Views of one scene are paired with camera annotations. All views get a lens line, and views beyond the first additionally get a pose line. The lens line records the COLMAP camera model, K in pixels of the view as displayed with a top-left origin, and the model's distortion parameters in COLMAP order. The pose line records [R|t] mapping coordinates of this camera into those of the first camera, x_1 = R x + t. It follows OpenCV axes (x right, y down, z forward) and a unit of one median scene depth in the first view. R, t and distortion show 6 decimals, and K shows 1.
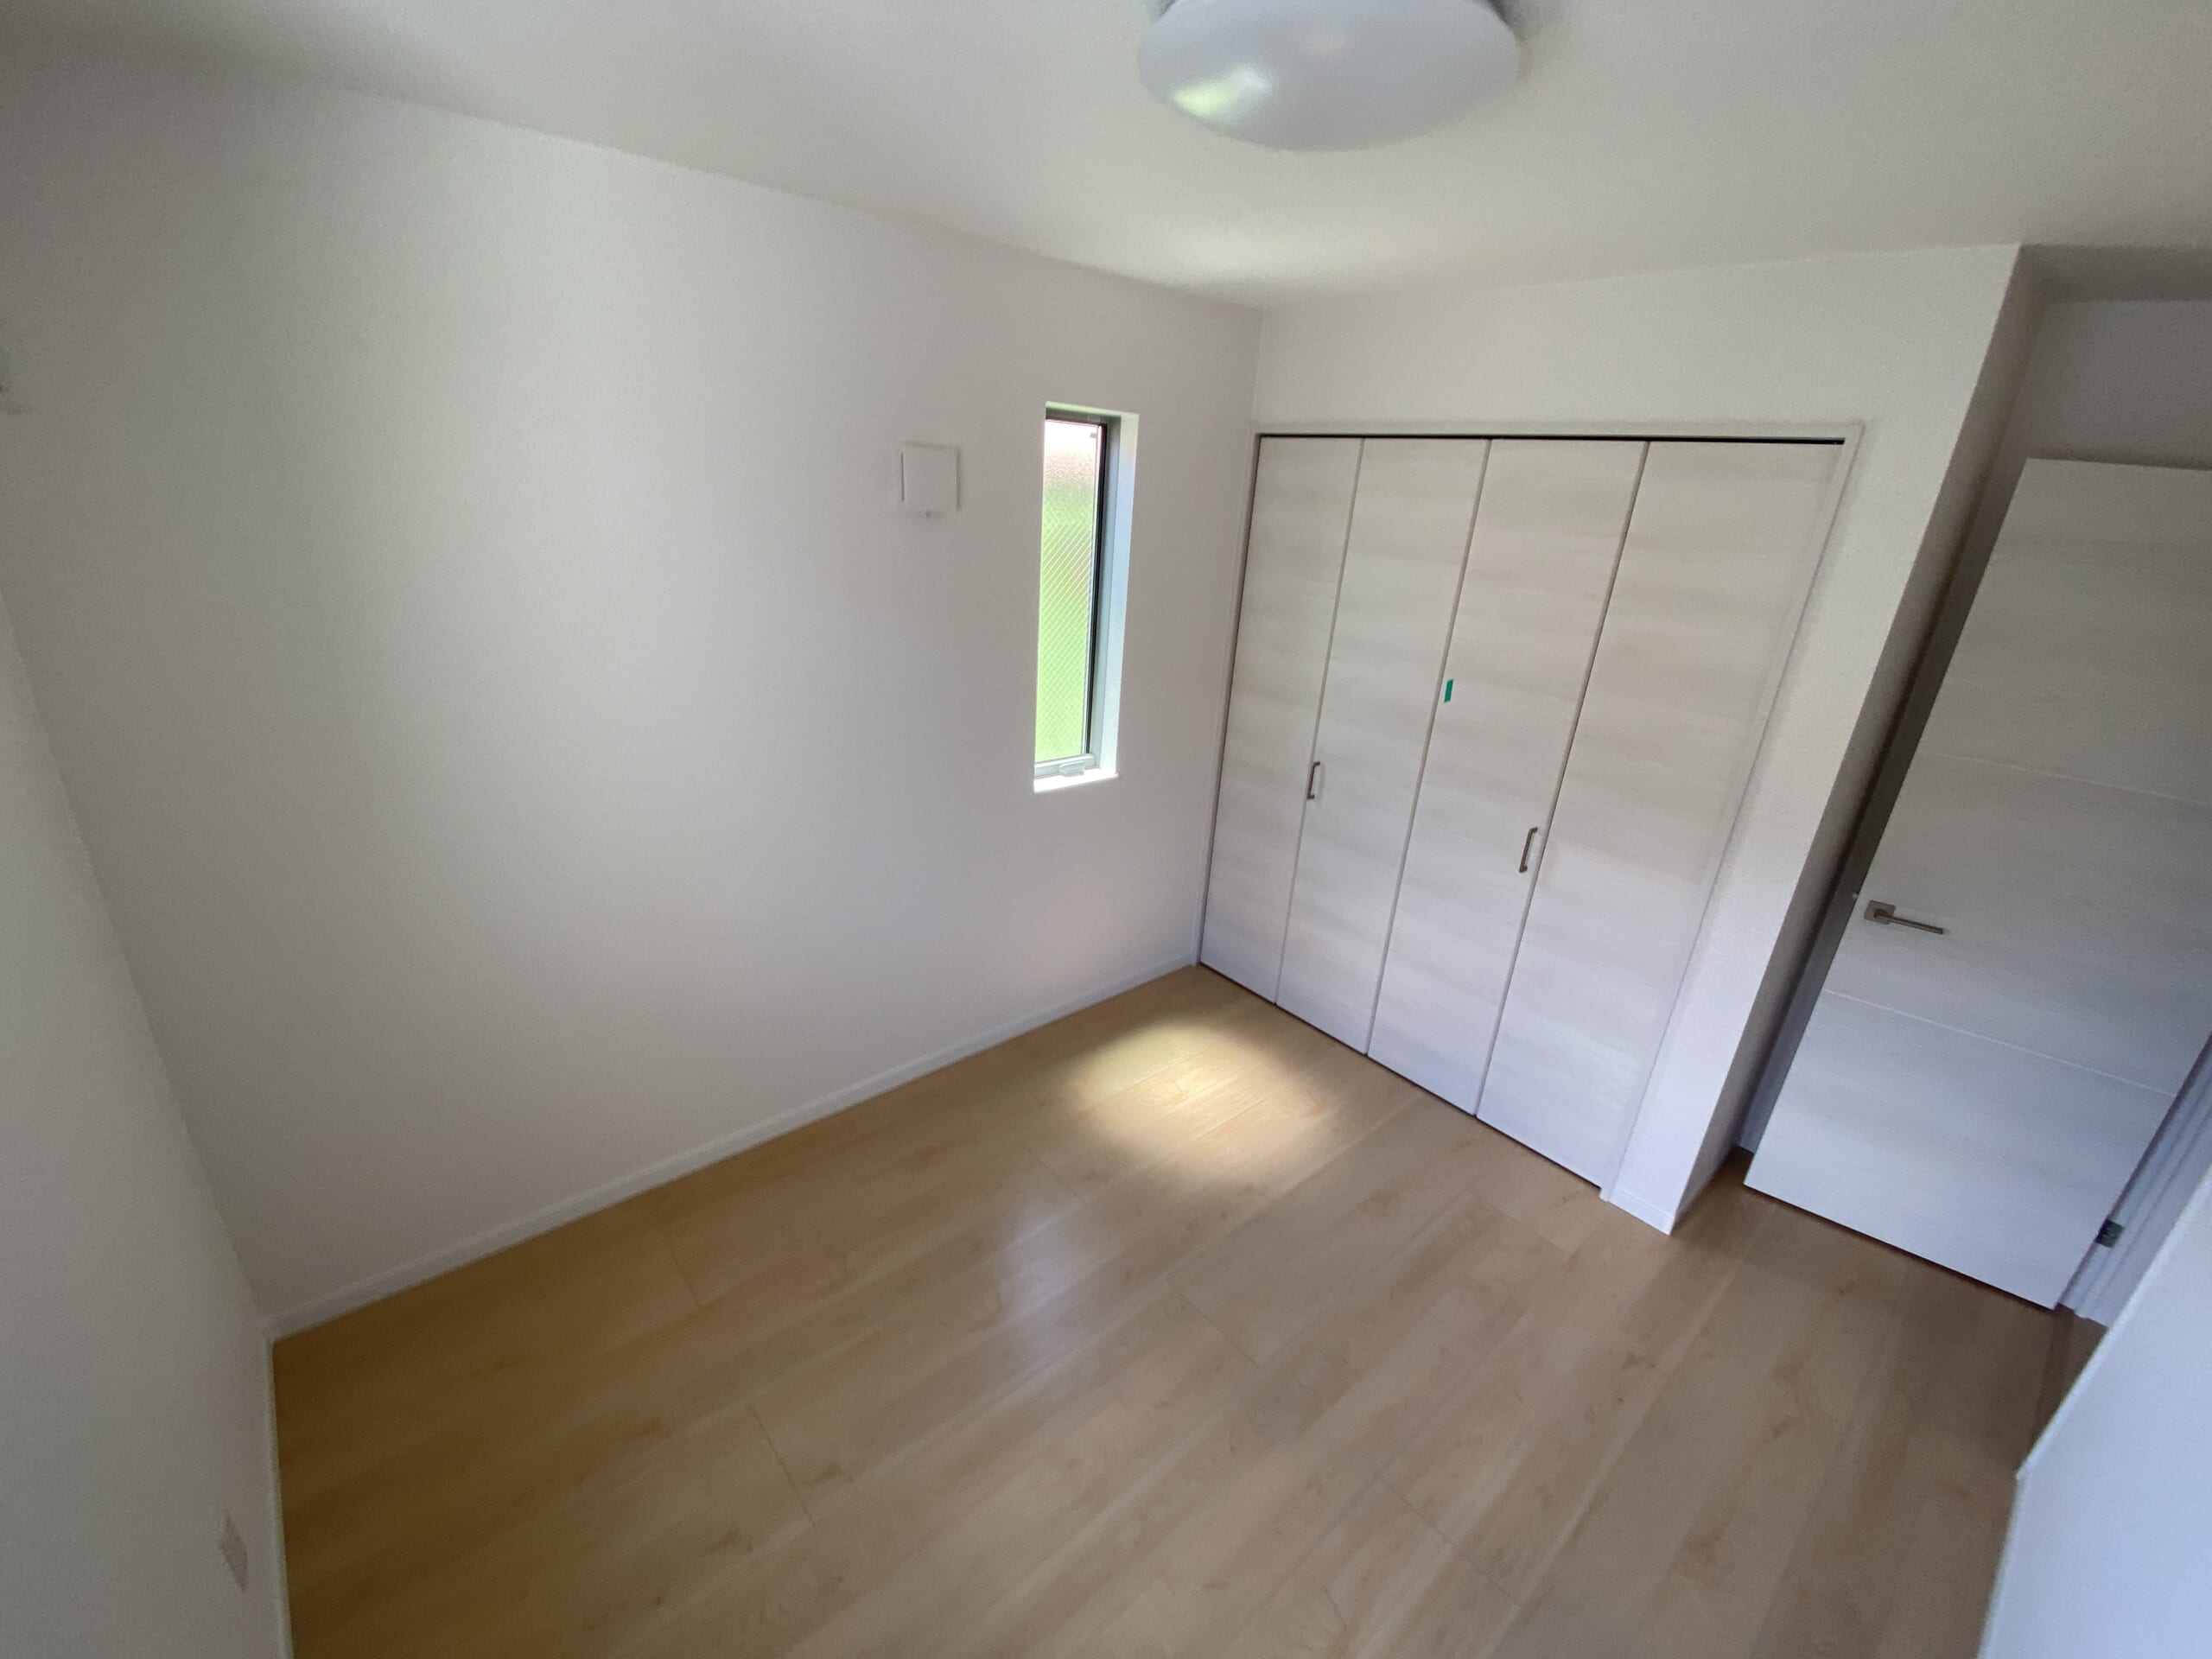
lens RADIAL K [[903.9, 0, 1103.8], [0, 903.9, 838.9], [0, 0, 1]] dist [0.011233, -0.015978]
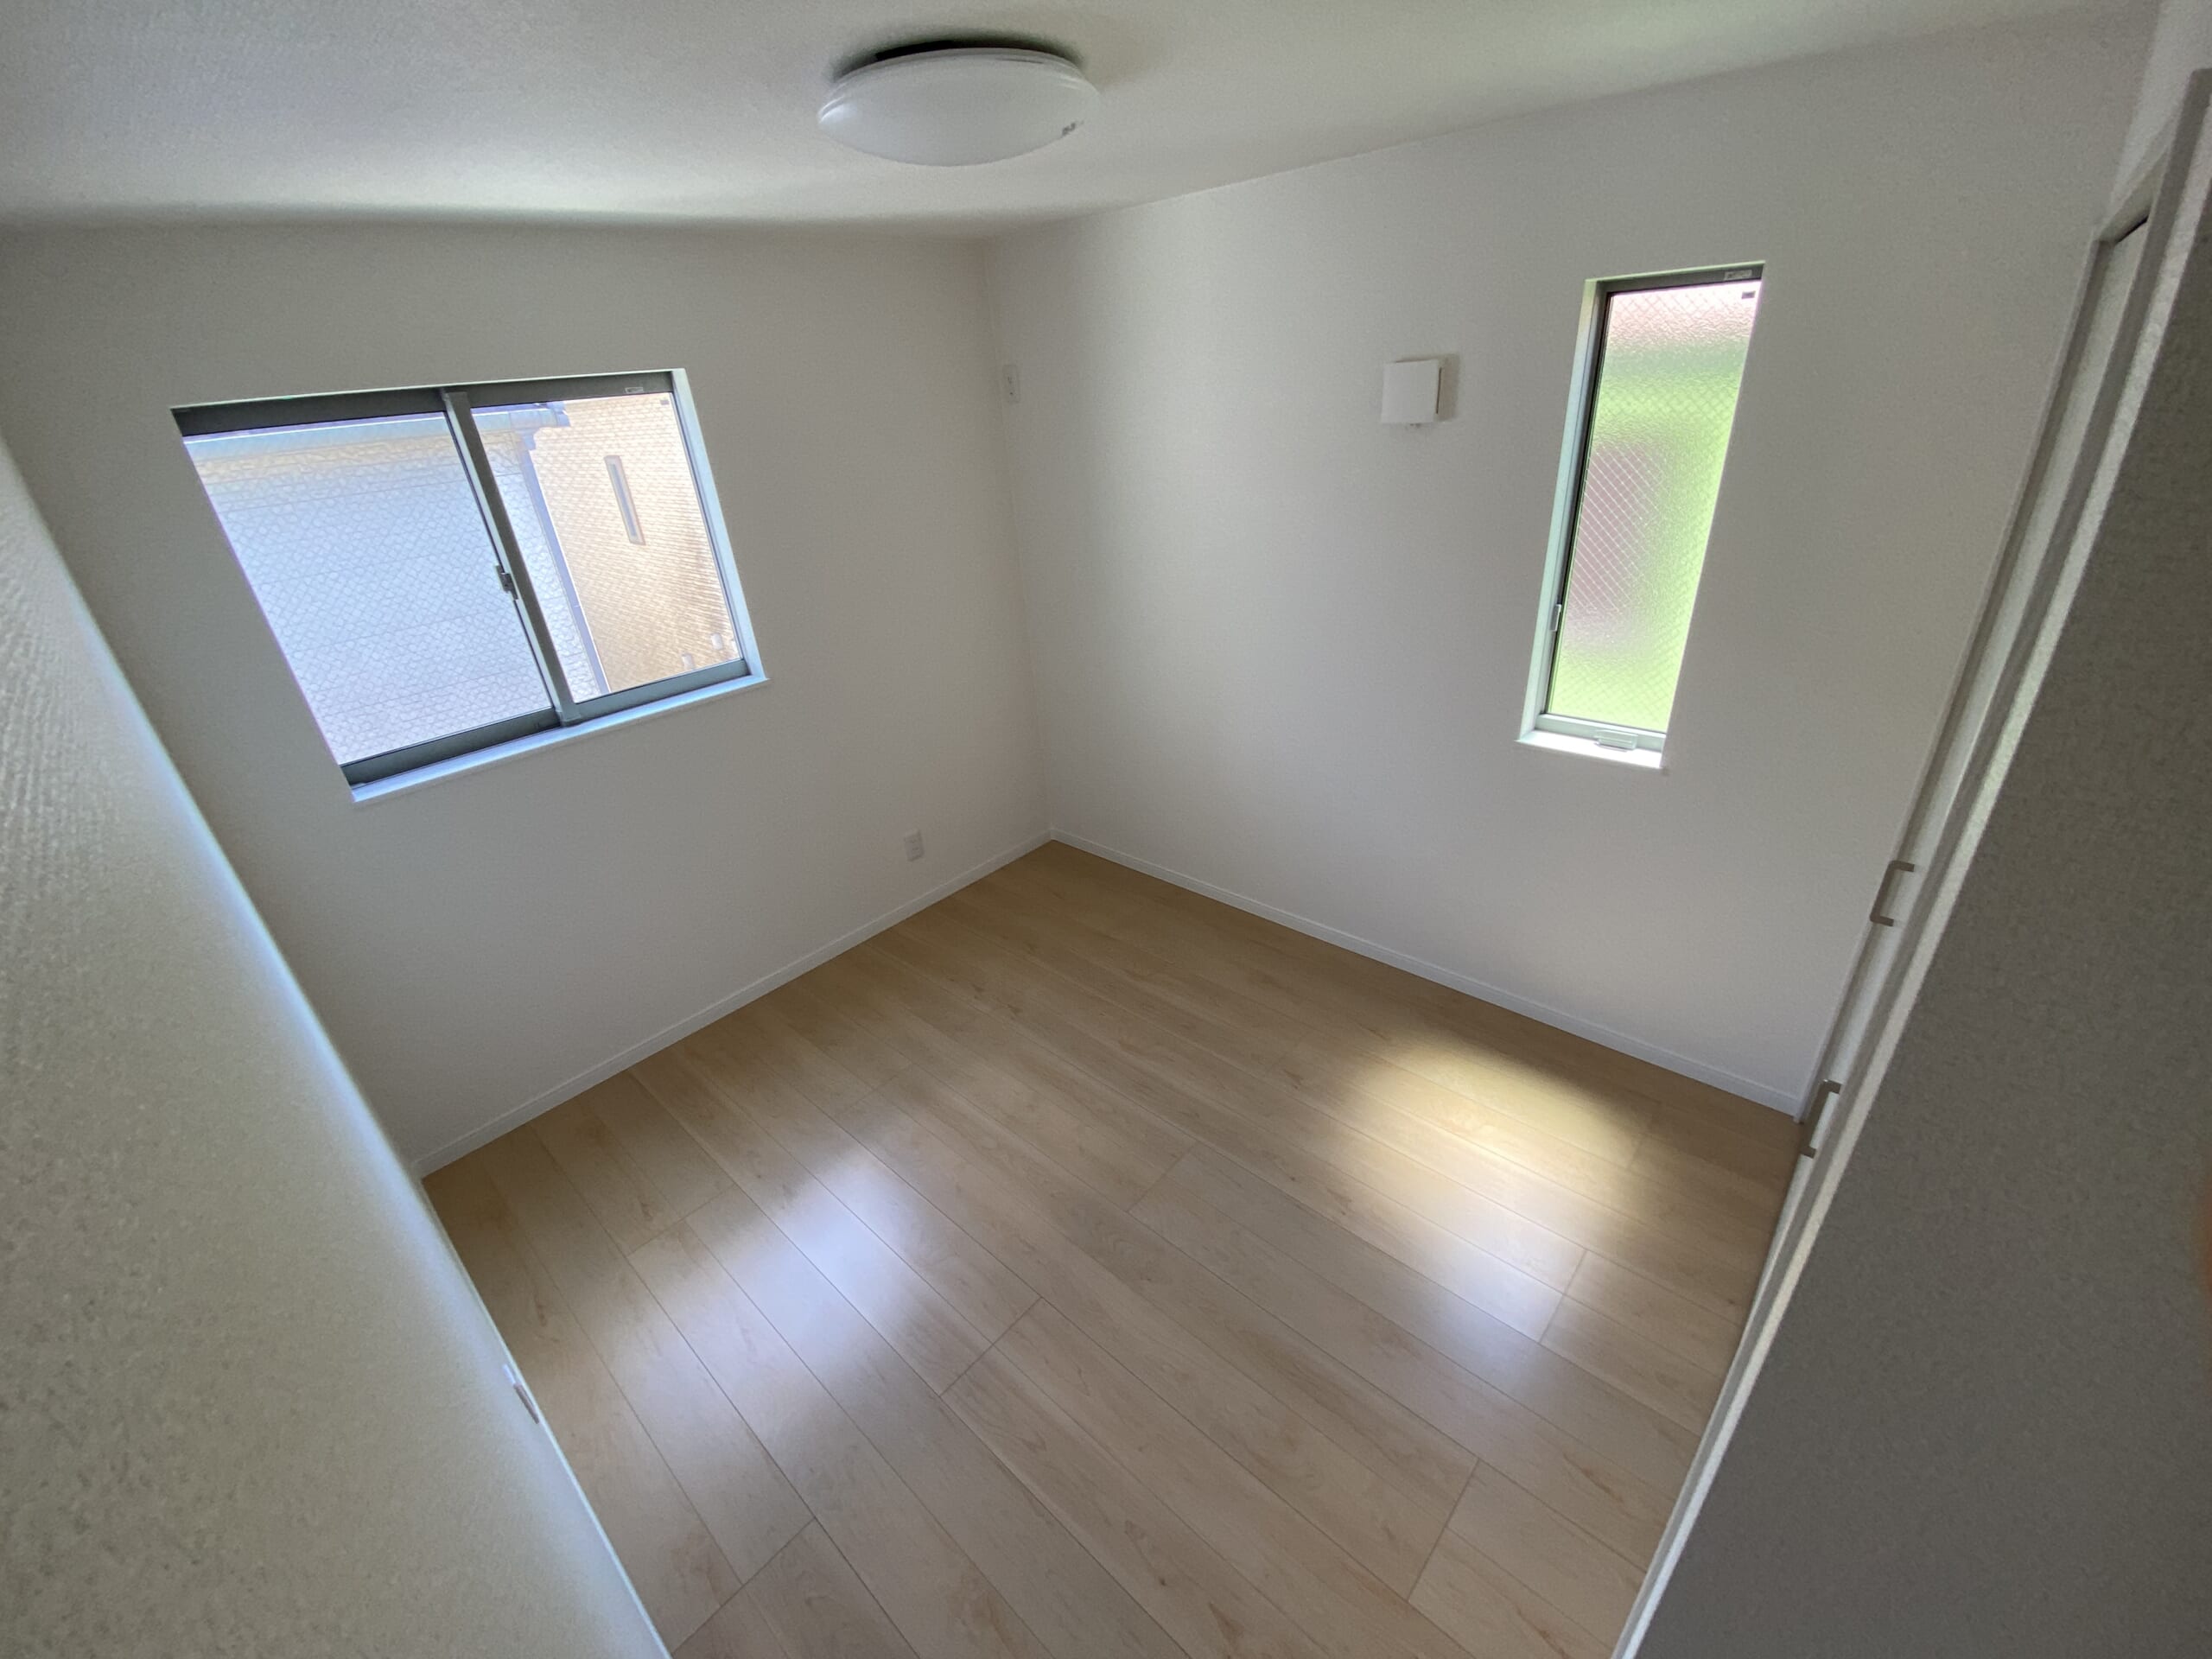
lens RADIAL K [[903.9, 0, 1103.8], [0, 903.9, 838.9], [0, 0, 1]] dist [0.011233, -0.015978]
pose [[0.103897, 0.392919, -0.913685, 1.021832], [-0.291117, 0.890437, 0.349818, -0.222438], [0.951029, 0.229644, 0.206899, 0.626536]]
